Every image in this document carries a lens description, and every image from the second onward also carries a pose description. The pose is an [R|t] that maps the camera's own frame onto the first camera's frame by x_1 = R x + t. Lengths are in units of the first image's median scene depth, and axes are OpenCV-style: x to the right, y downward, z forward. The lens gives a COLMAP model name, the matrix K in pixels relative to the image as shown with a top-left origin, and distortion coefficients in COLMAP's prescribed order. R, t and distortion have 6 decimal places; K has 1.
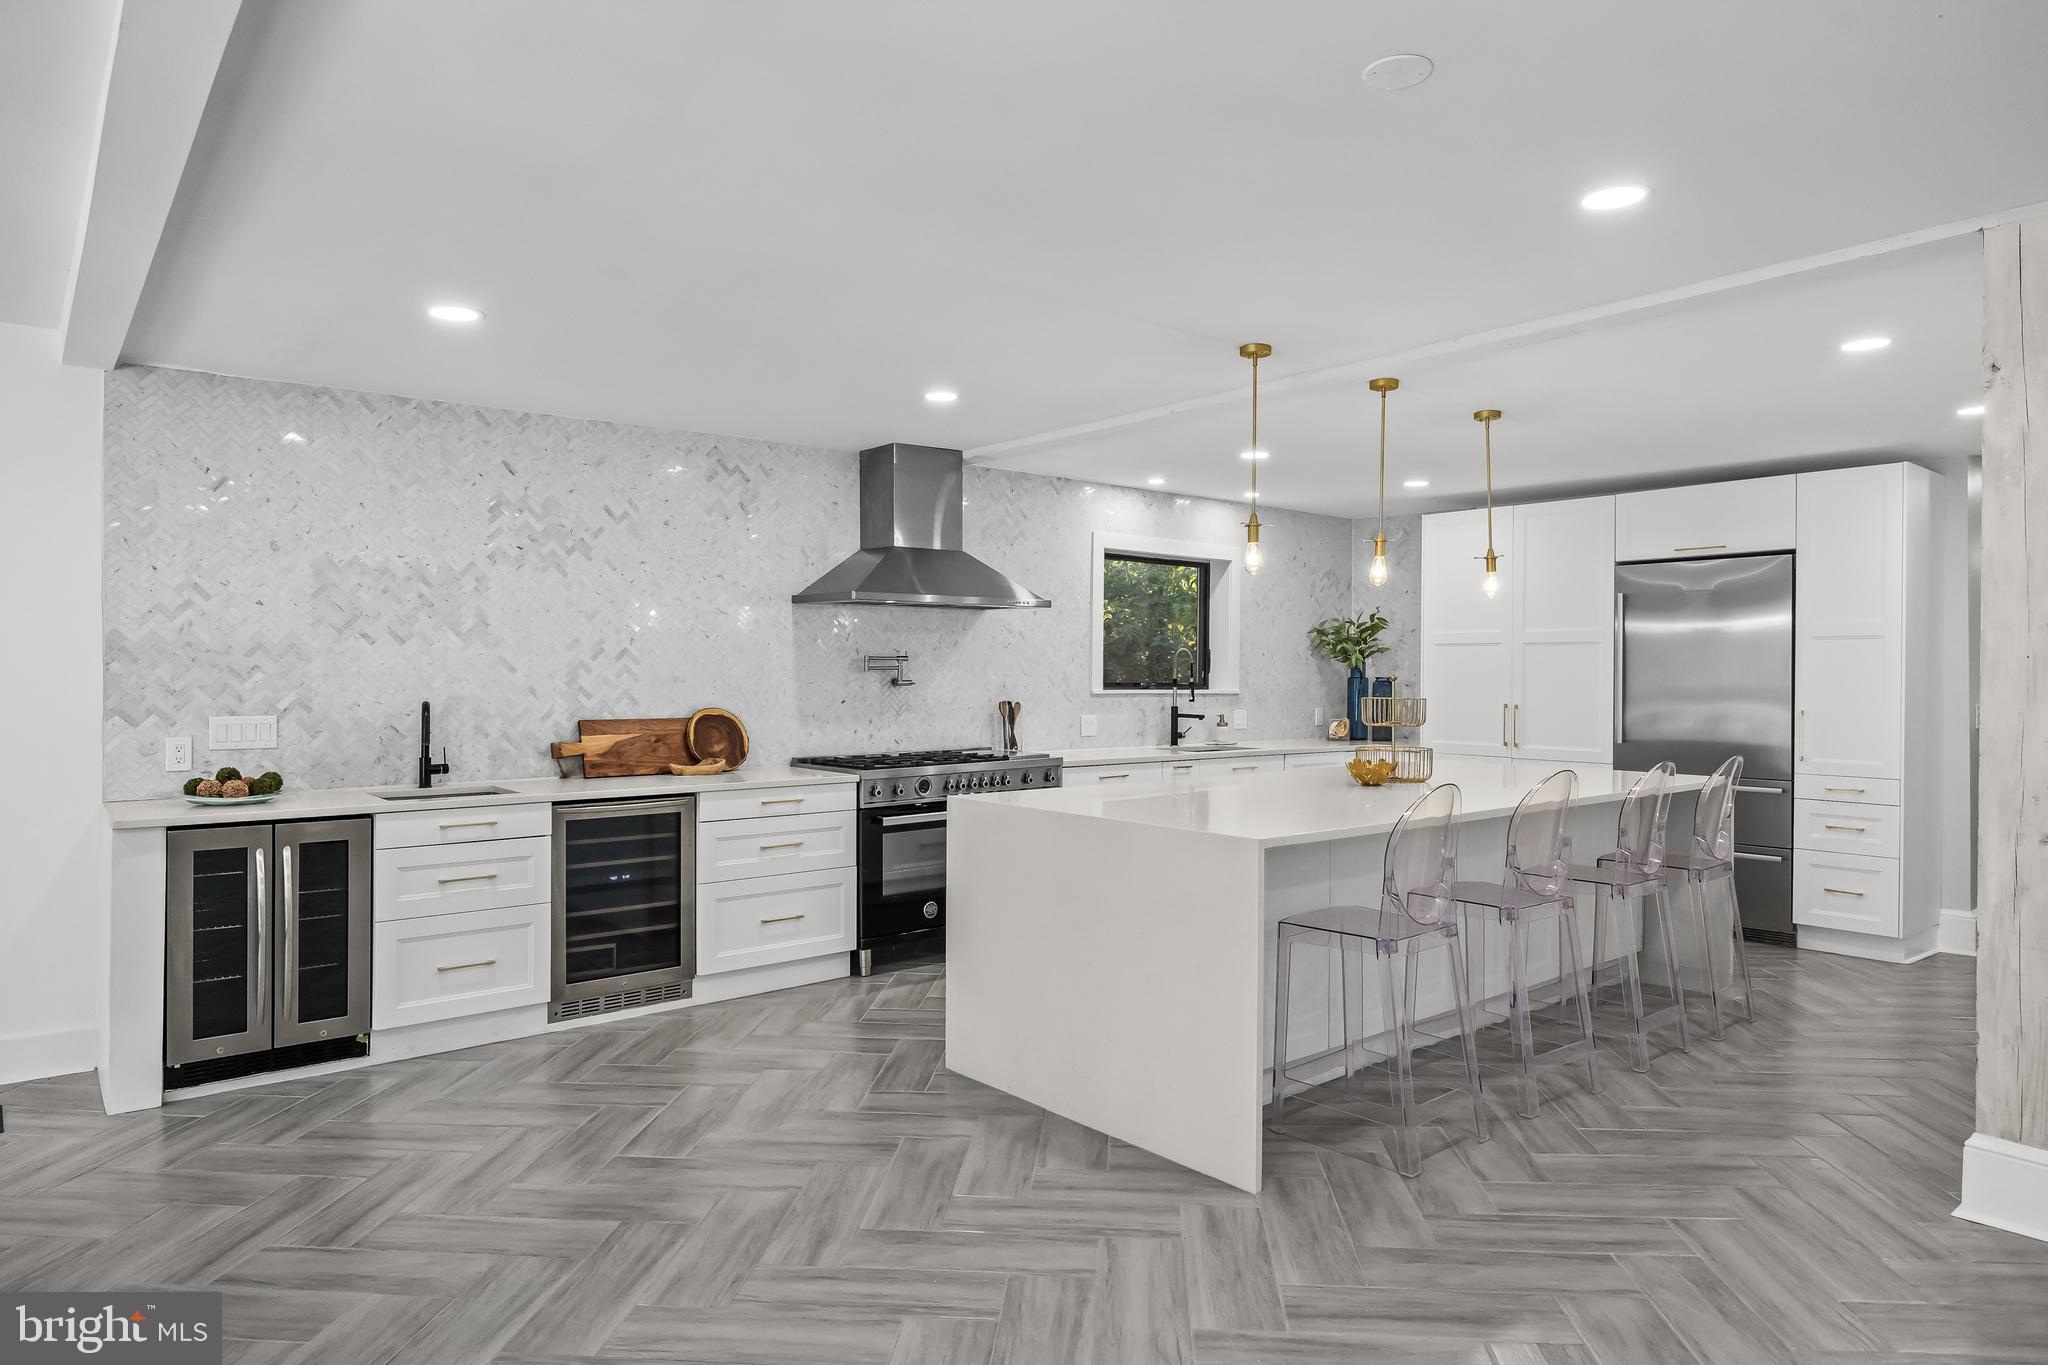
lens RADIAL K [[1235.5, 0, 1030.0], [0, 1235.5, 678.4], [0, 0, 1]] dist [-0.005198, -0.000085]
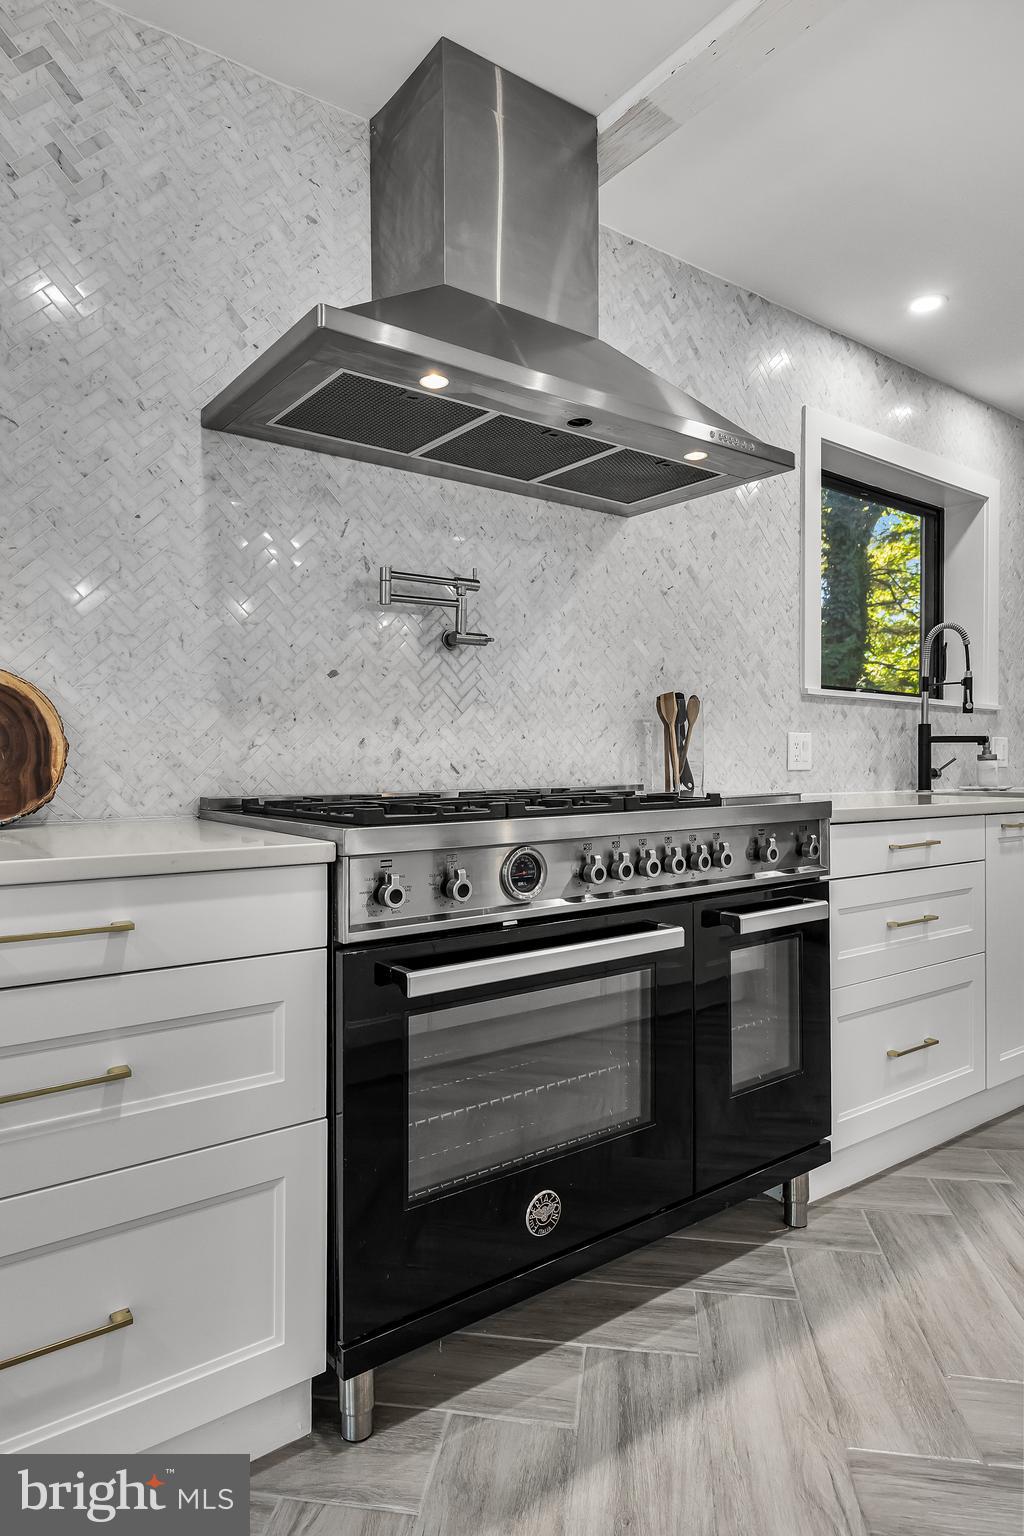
lens RADIAL K [[931.8, 0, 510.2], [0, 931.8, 765.1], [0, 0, 1]] dist [0.009849, 0.001196]
pose [[0.998443, -0.002134, -0.055736, -0.069781], [0.002182, 0.999997, 0.000807, 0.051594], [0.055734, -0.000927, 0.998445, 0.674522]]
